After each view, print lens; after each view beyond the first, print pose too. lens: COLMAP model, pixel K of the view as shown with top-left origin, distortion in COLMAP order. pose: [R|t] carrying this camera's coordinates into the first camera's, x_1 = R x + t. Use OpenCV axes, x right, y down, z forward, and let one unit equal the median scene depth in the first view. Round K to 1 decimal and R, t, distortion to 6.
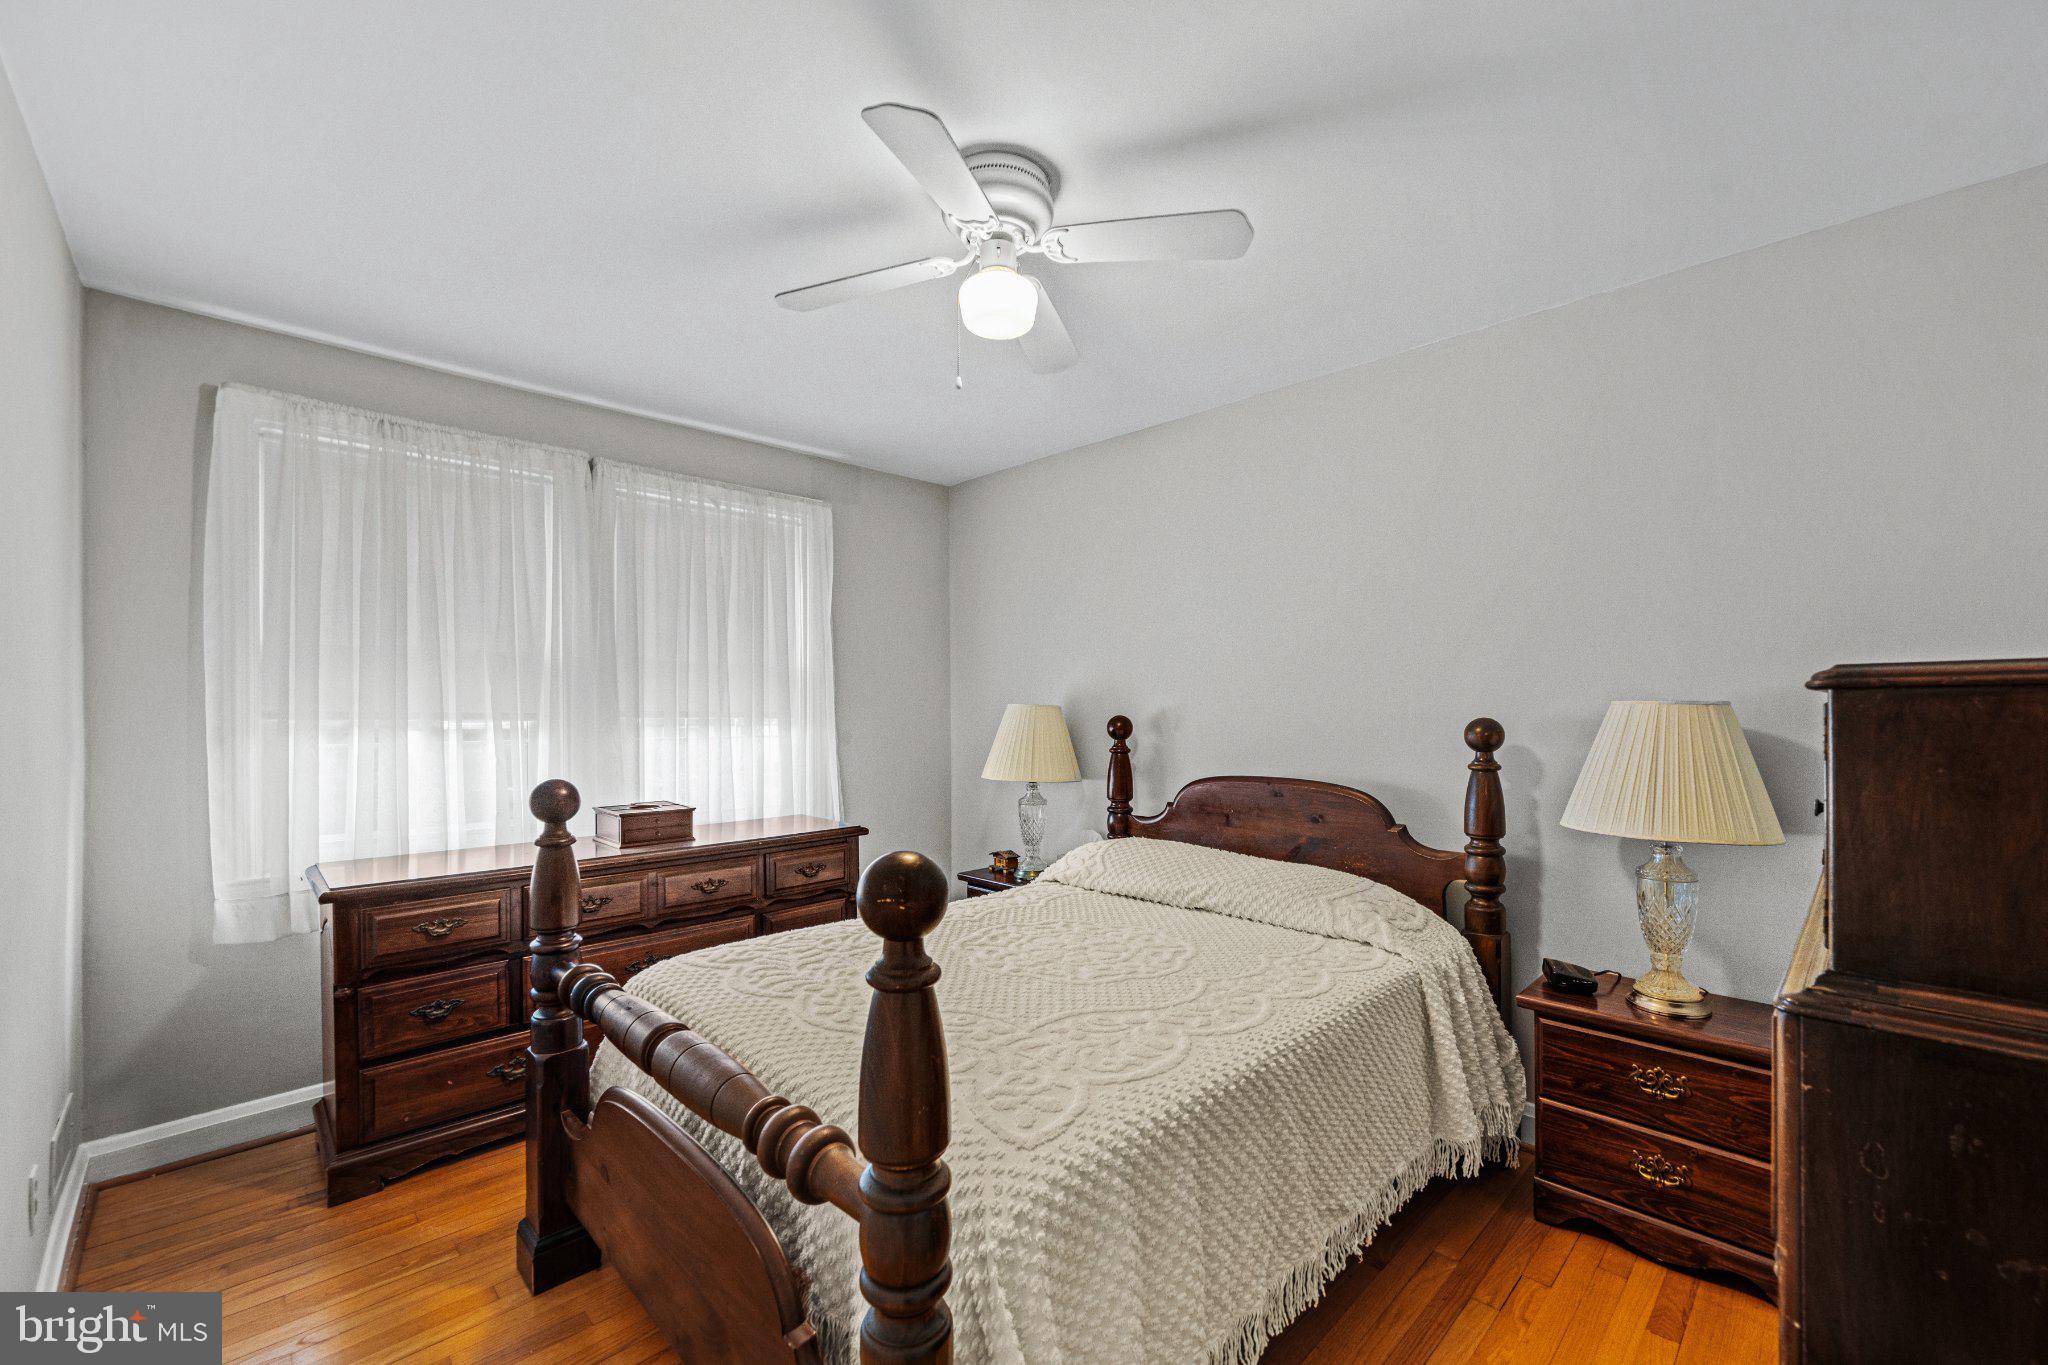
lens RADIAL K [[814.4, 0, 1022.2], [0, 814.4, 705.0], [0, 0, 1]] dist [-0.001747, -0.000293]
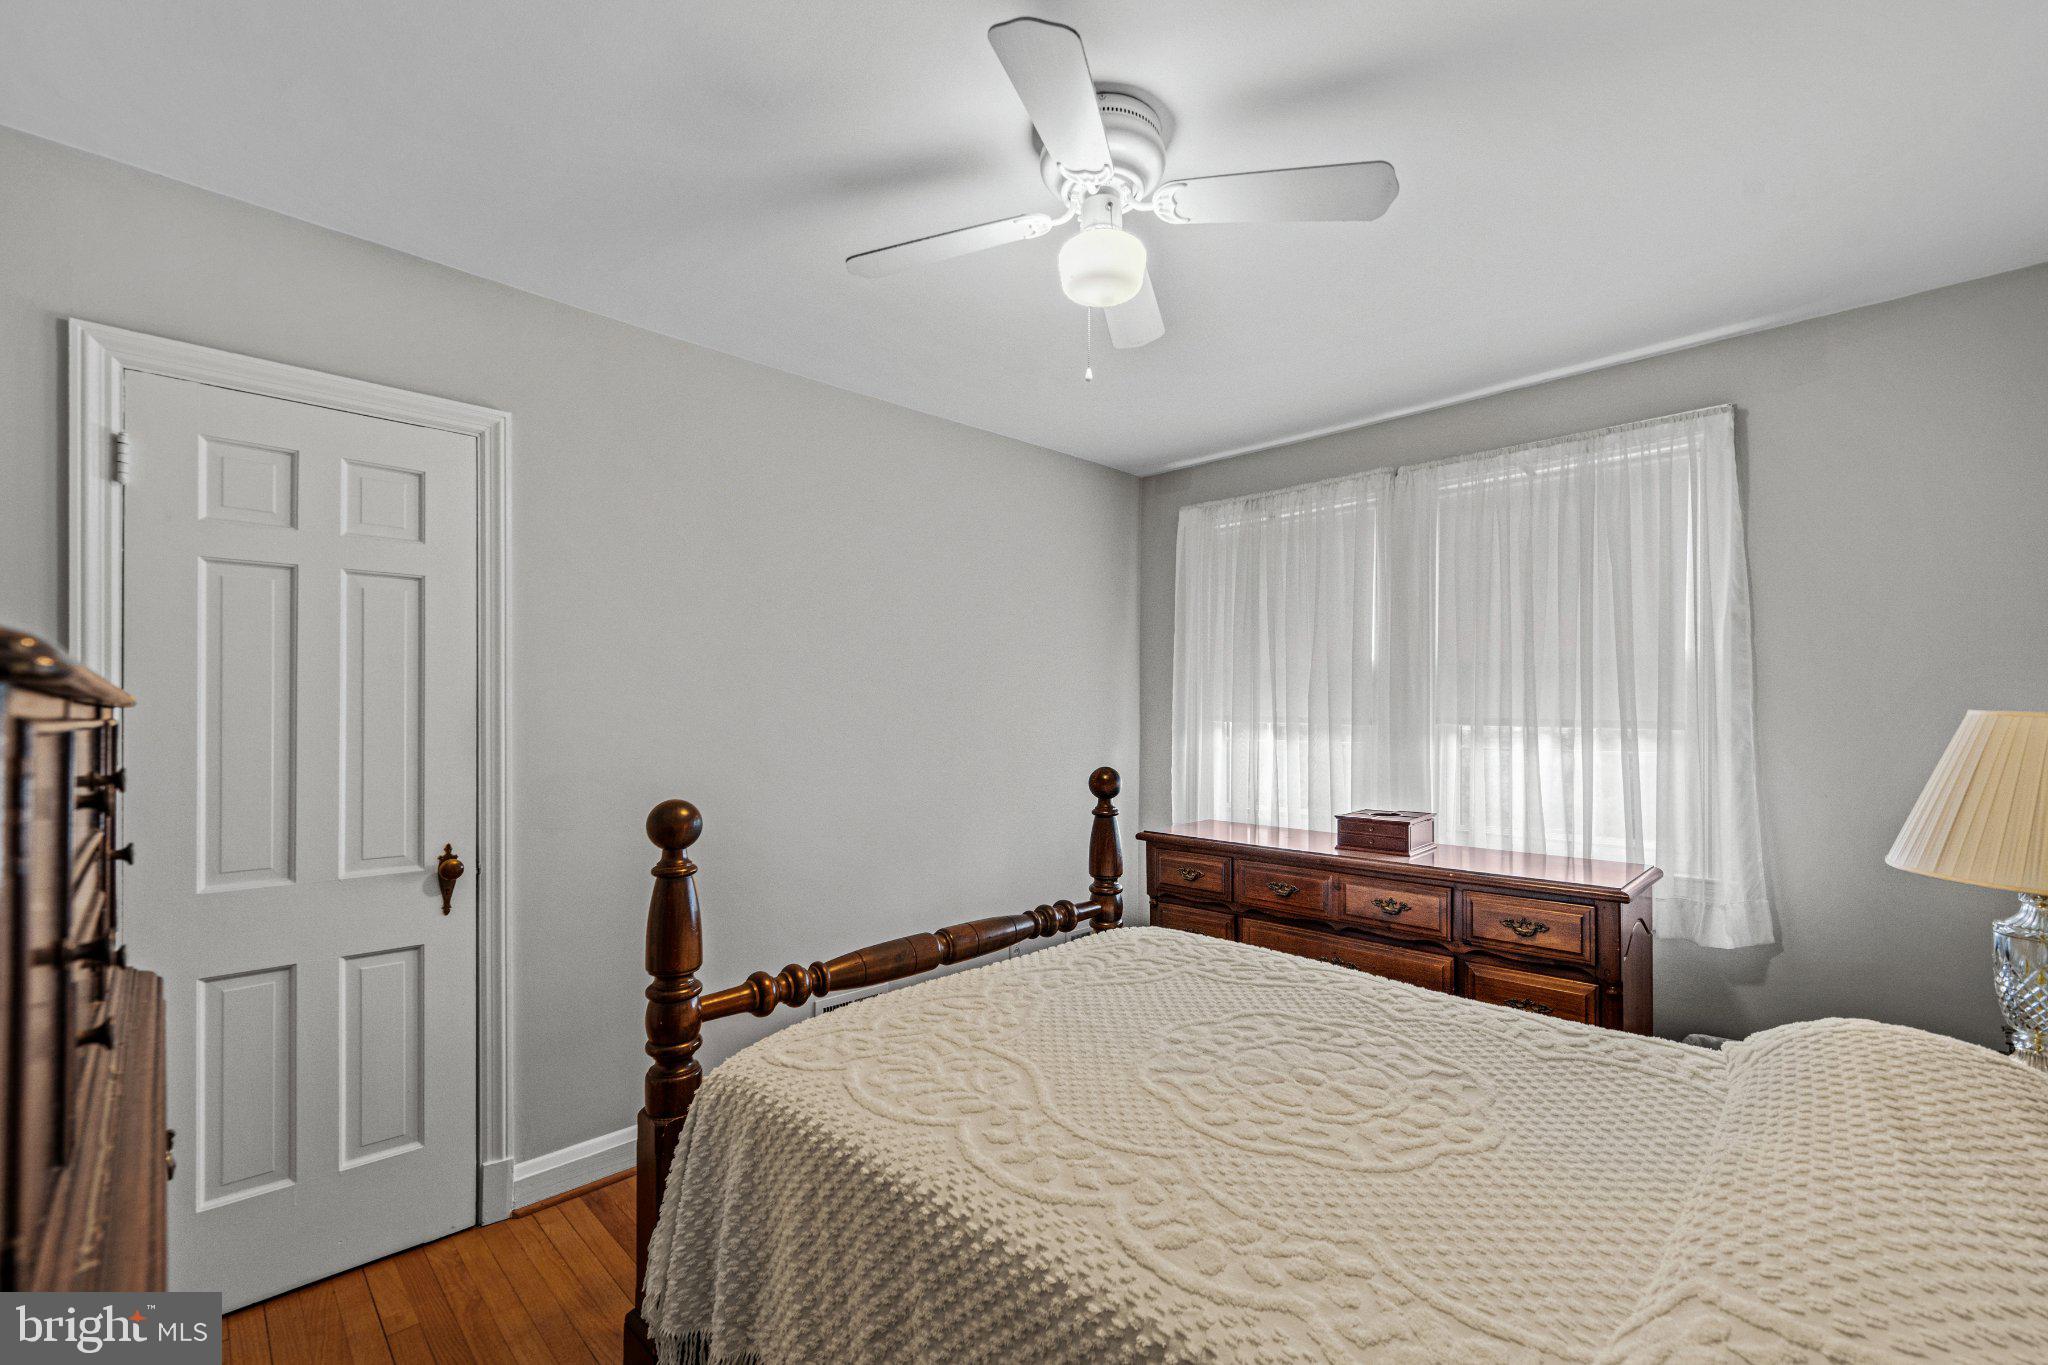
lens RADIAL K [[814.4, 0, 1022.2], [0, 814.4, 705.0], [0, 0, 1]] dist [-0.001747, -0.000293]
pose [[0.058776, -0.007704, -0.998241, 0.514140], [-0.000997, 0.999969, -0.007776, 0.000686], [0.998271, 0.001452, 0.058766, 0.521122]]
